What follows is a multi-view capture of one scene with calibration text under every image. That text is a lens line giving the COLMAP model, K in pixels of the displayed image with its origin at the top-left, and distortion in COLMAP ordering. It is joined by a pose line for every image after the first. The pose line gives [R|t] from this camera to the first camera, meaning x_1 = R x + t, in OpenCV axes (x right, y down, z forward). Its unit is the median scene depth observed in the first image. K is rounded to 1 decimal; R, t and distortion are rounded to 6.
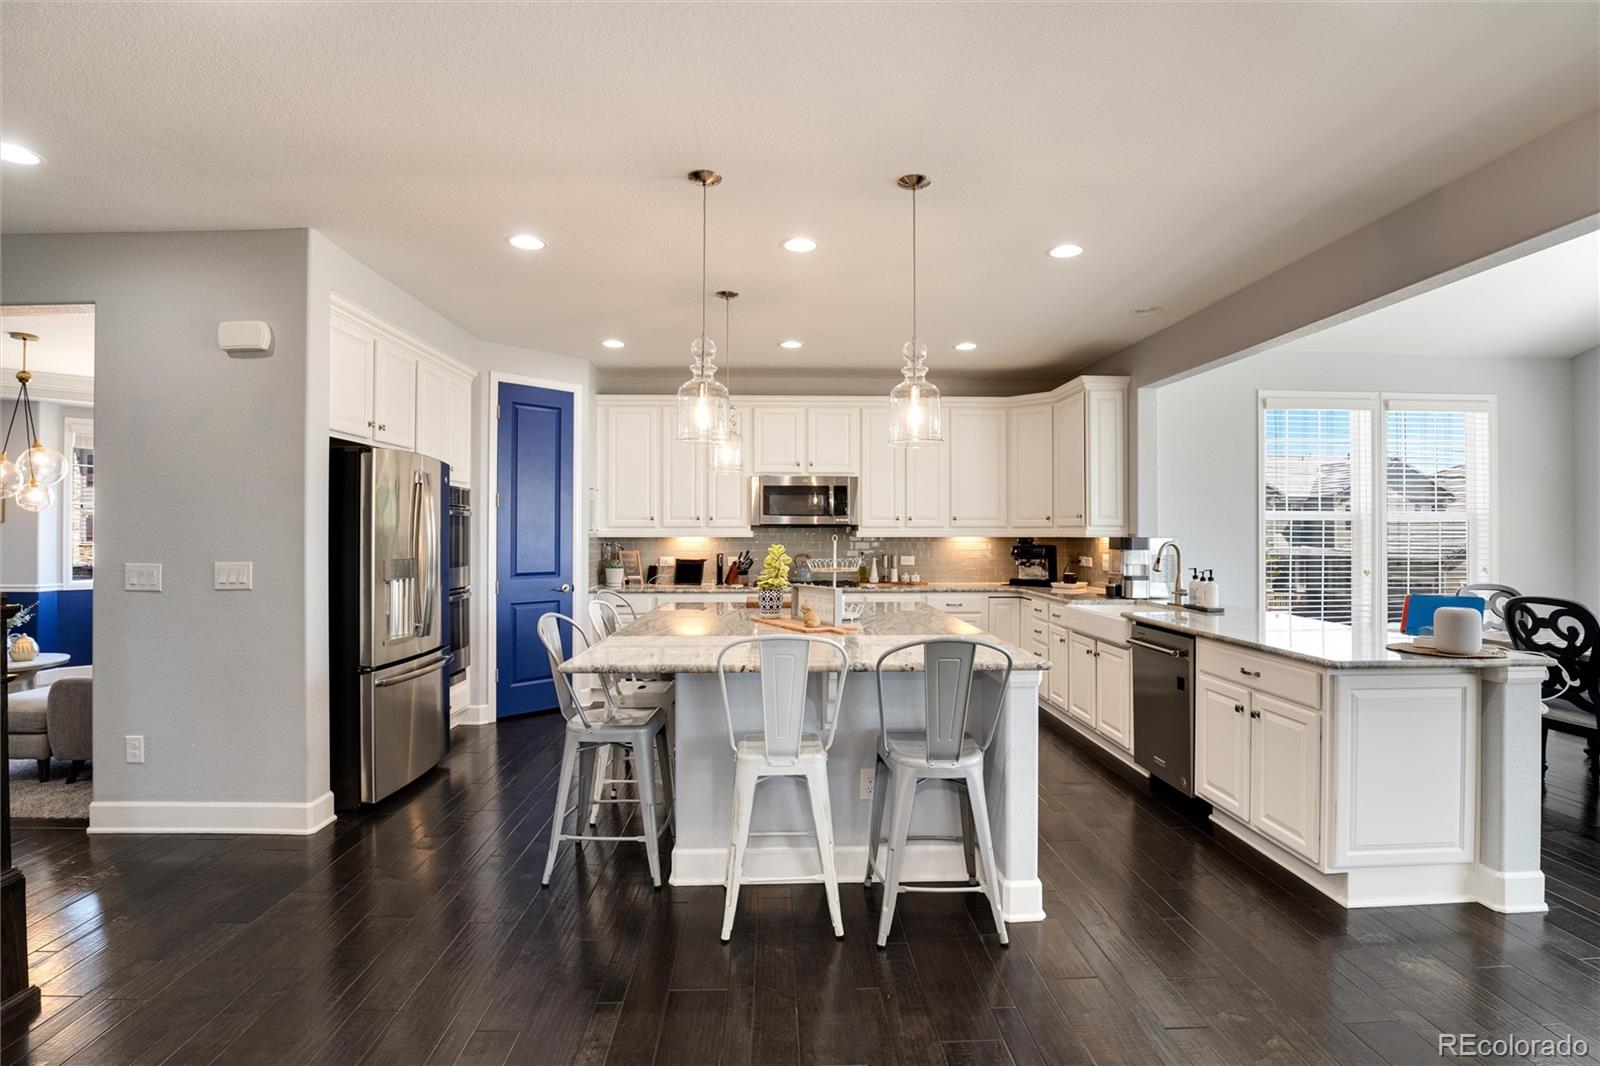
lens RADIAL K [[777.6, 0, 807.6], [0, 777.6, 526.9], [0, 0, 1]] dist [-0.039768, 0.000339]
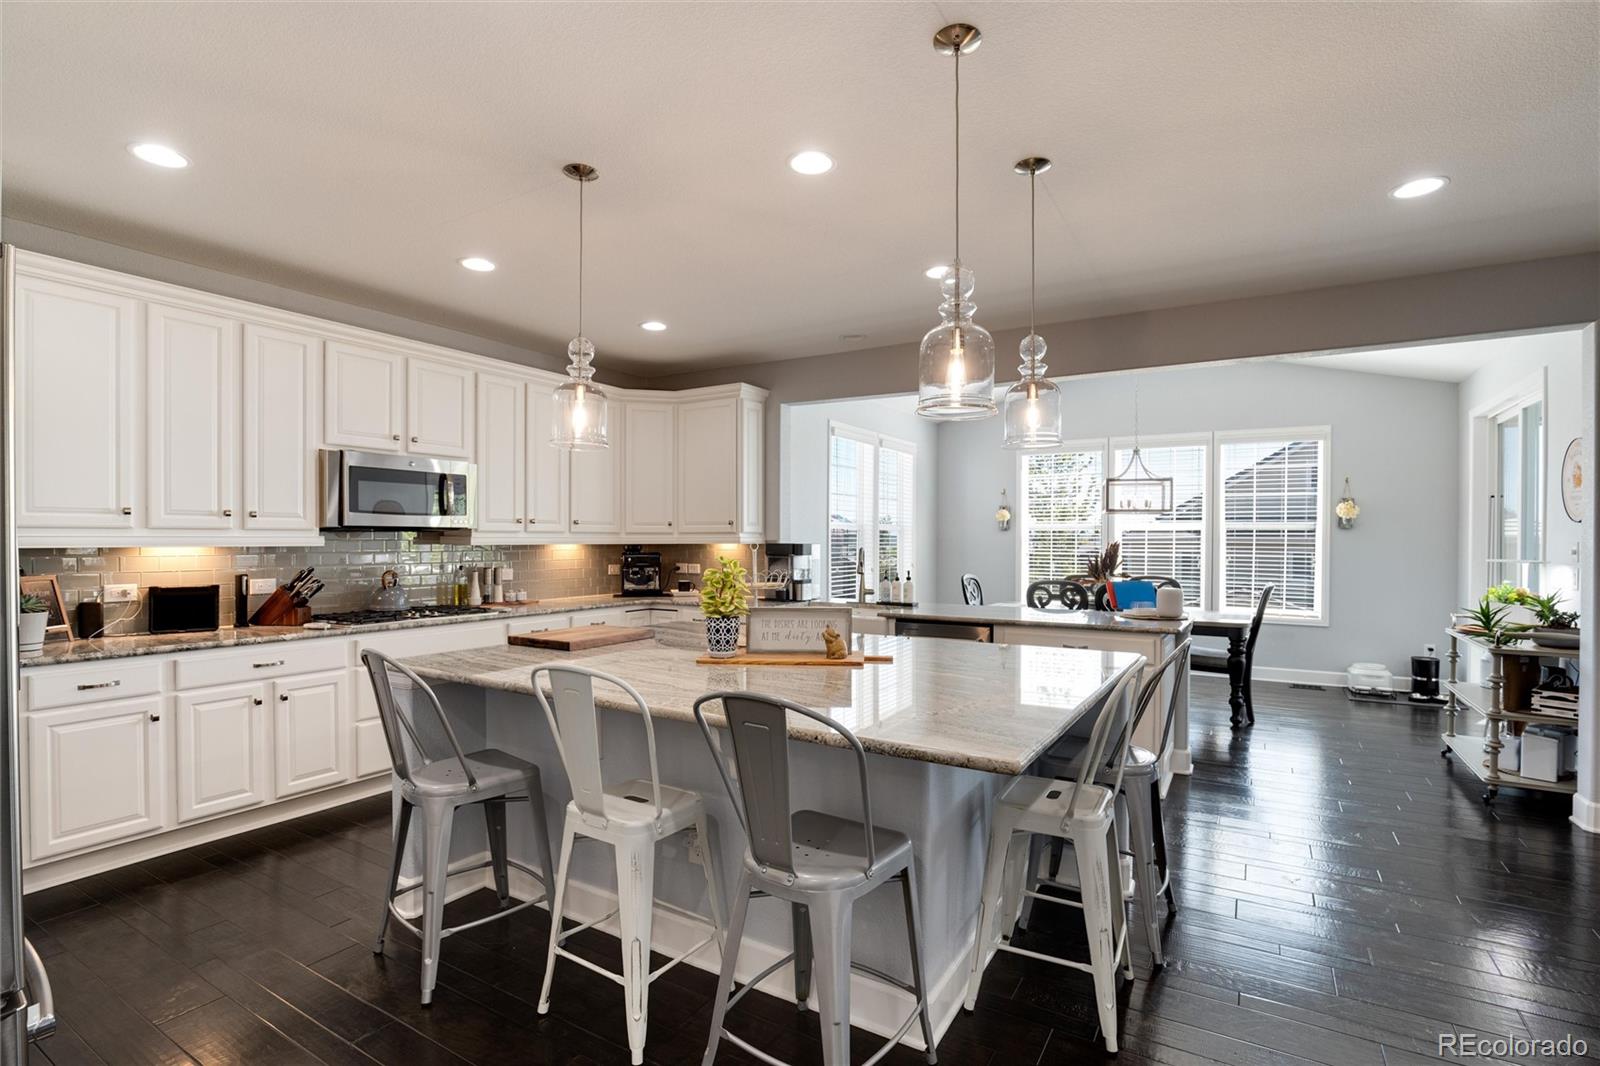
lens RADIAL K [[763.5, 0, 804.9], [0, 763.5, 546.8], [0, 0, 1]] dist [-0.025989, 0.000266]
pose [[0.537046, -0.007885, 0.843516, -0.375796], [-0.006656, 0.999886, 0.013584, 0.002778], [-0.843527, -0.012909, 0.536932, 0.343265]]
